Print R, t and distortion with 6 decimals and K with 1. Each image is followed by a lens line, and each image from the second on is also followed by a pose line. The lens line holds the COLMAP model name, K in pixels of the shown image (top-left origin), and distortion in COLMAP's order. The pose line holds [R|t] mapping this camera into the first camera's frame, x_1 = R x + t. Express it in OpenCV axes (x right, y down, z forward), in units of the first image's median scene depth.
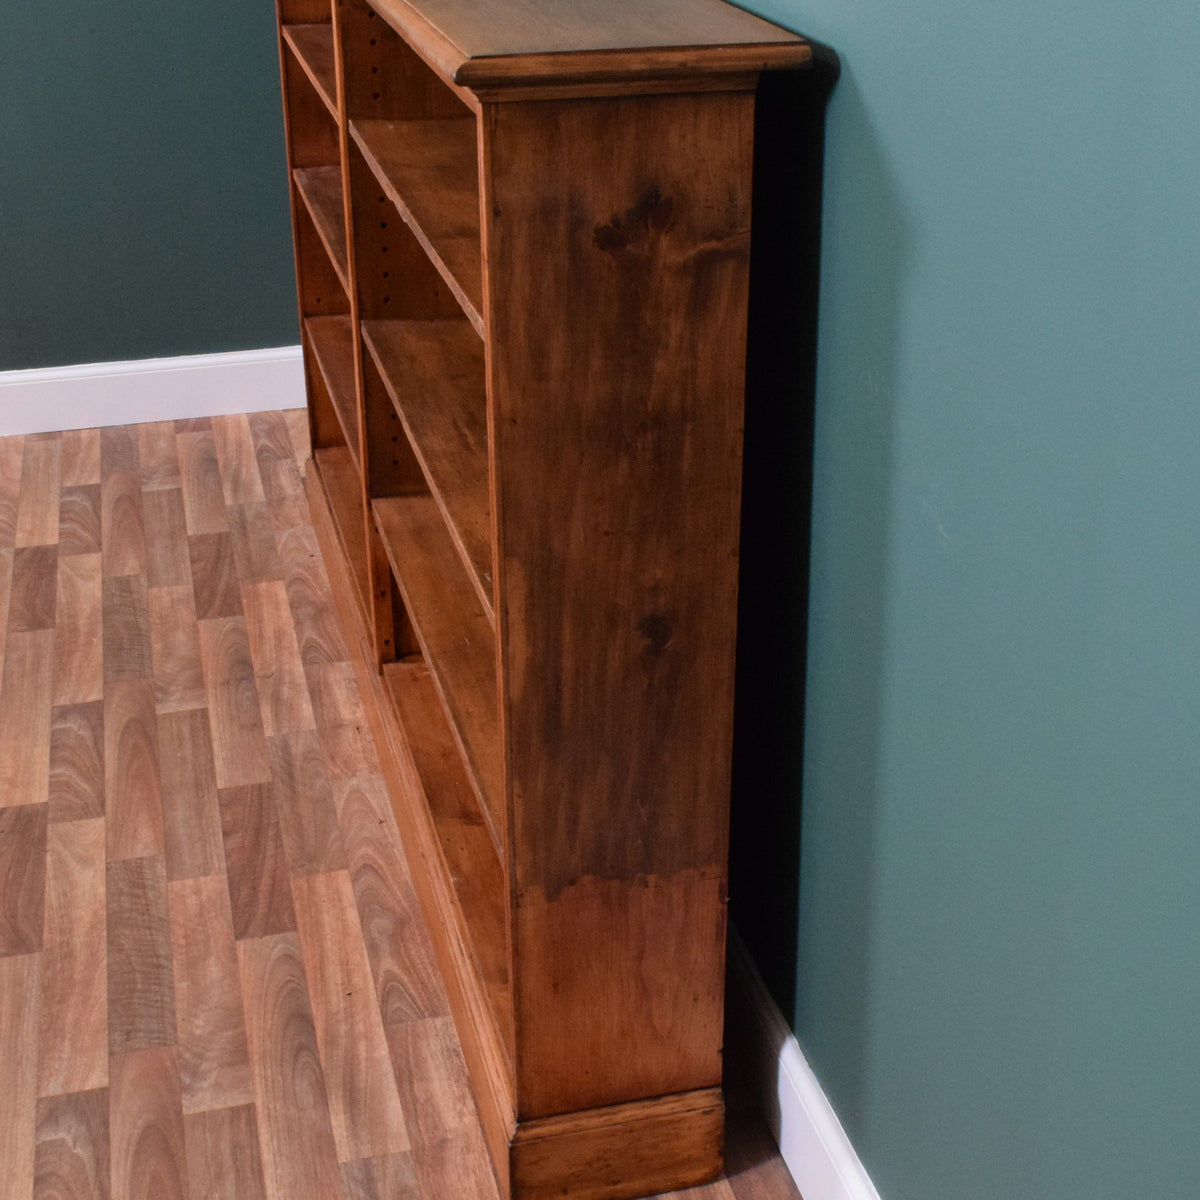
lens RADIAL K [[1845.0, 0, 600.0], [0, 1845.0, 600.0], [0, 0, 1]] dist [-0.027821, 0.007672]
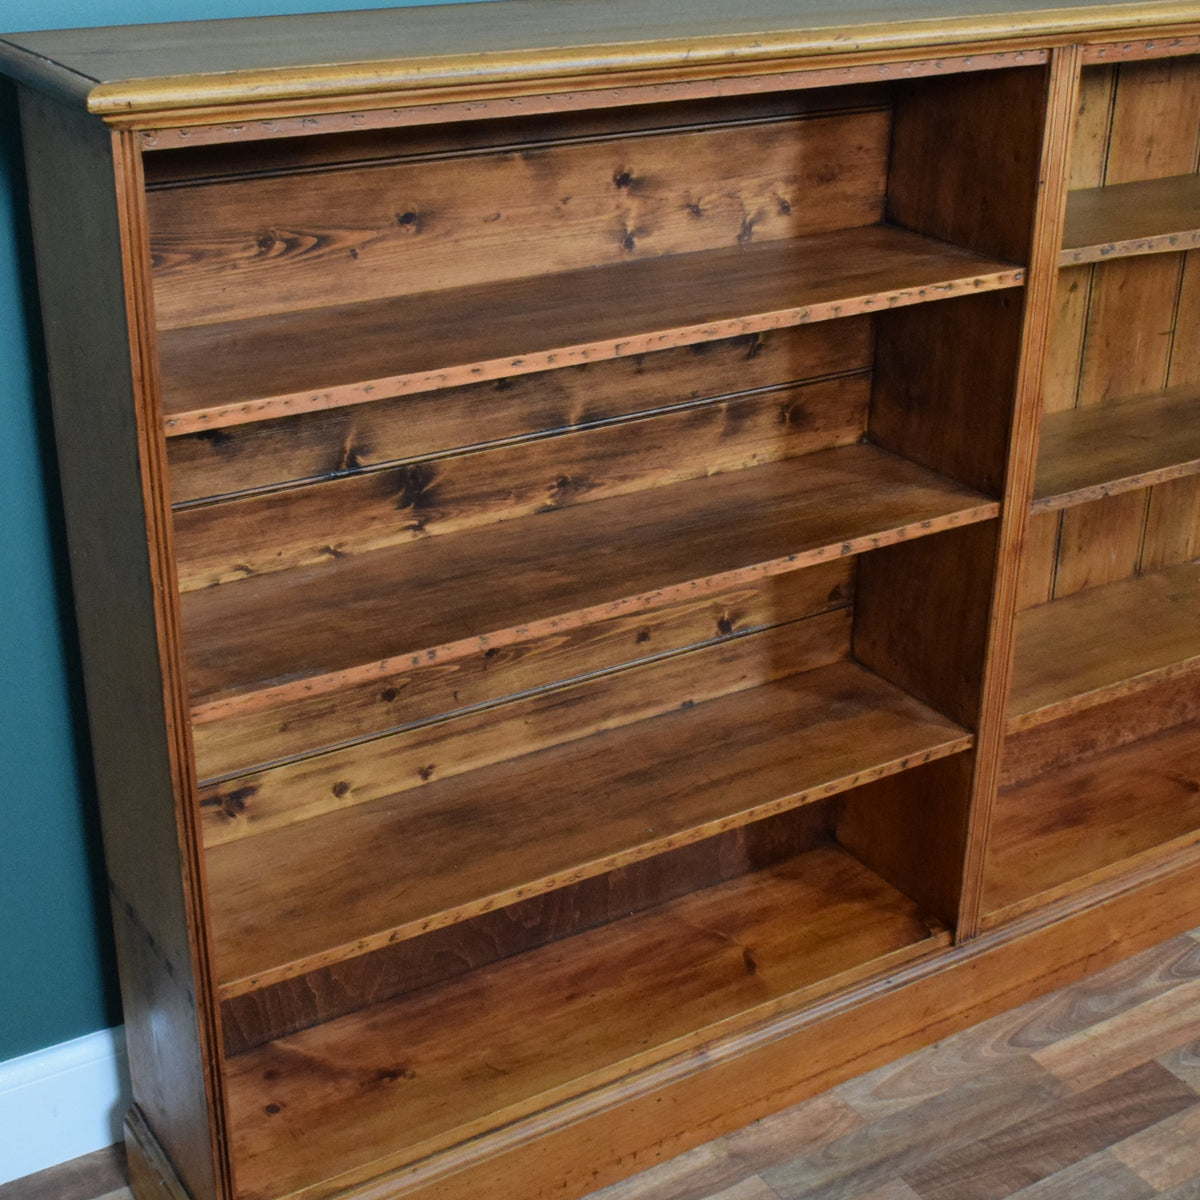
lens RADIAL K [[1845.0, 0, 600.0], [0, 1845.0, 600.0], [0, 0, 1]] dist [-0.027821, 0.007672]
pose [[-0.302837, -0.394197, 0.867697, -0.927205], [0.404218, 0.771376, 0.491515, -0.655198], [-0.863074, 0.499588, -0.074259, 1.418121]]
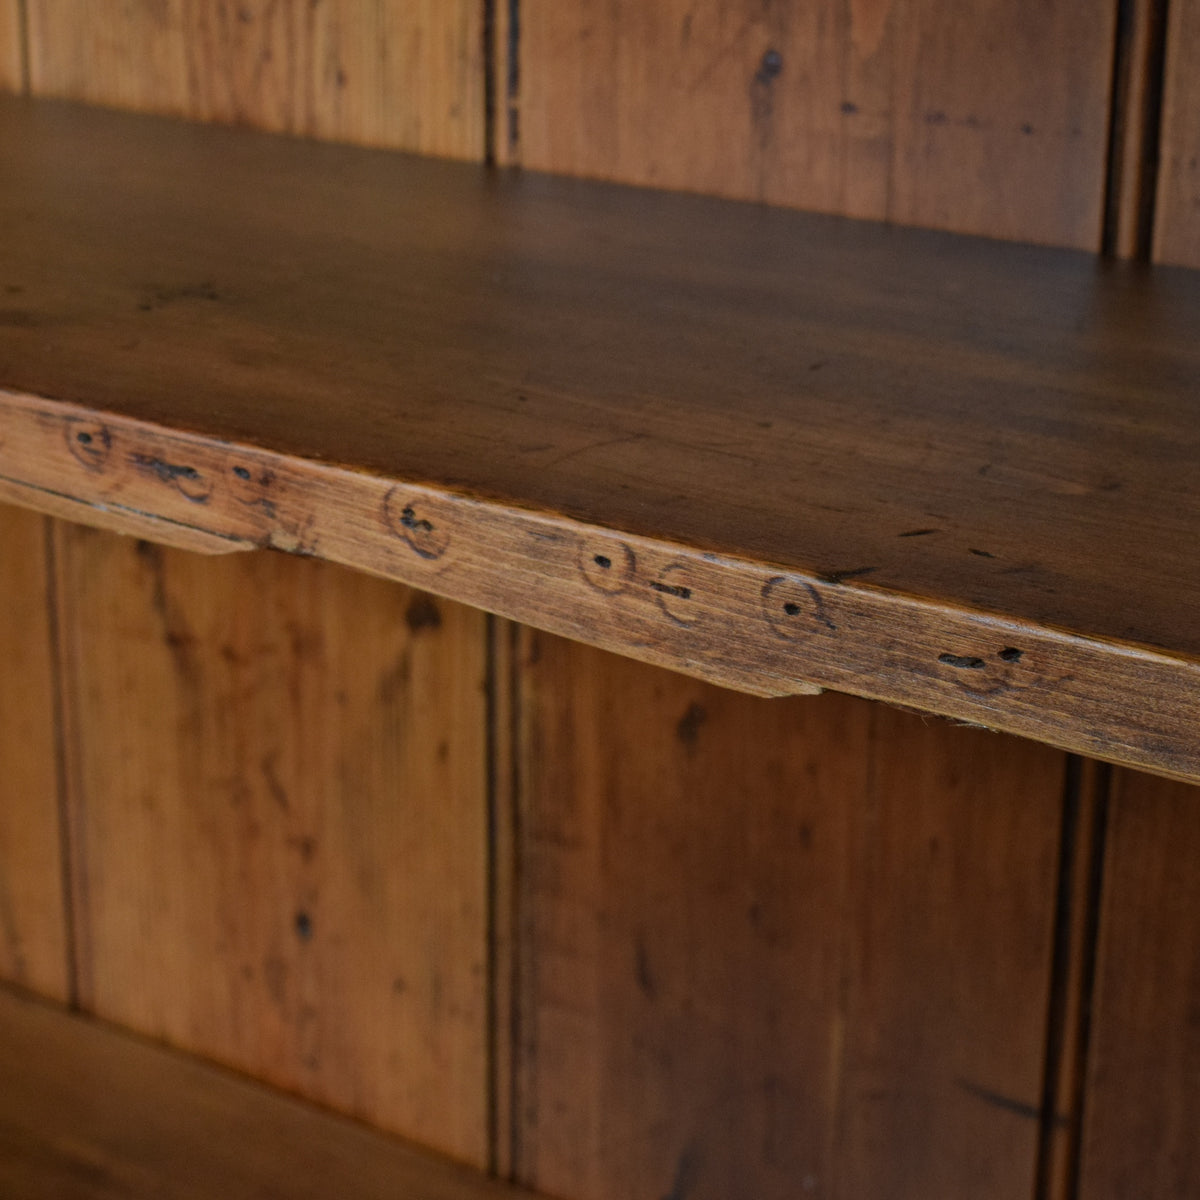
lens RADIAL K [[2846.4, 0, 550.6], [0, 2846.4, 599.5], [0, 0, 1]] dist [-0.034408, 0.070699]
pose [[0.771582, -0.205870, 0.601895, -0.204612], [0.266785, 0.963677, -0.012385, -0.148332], [-0.577483, 0.170132, 0.798479, 0.716228]]
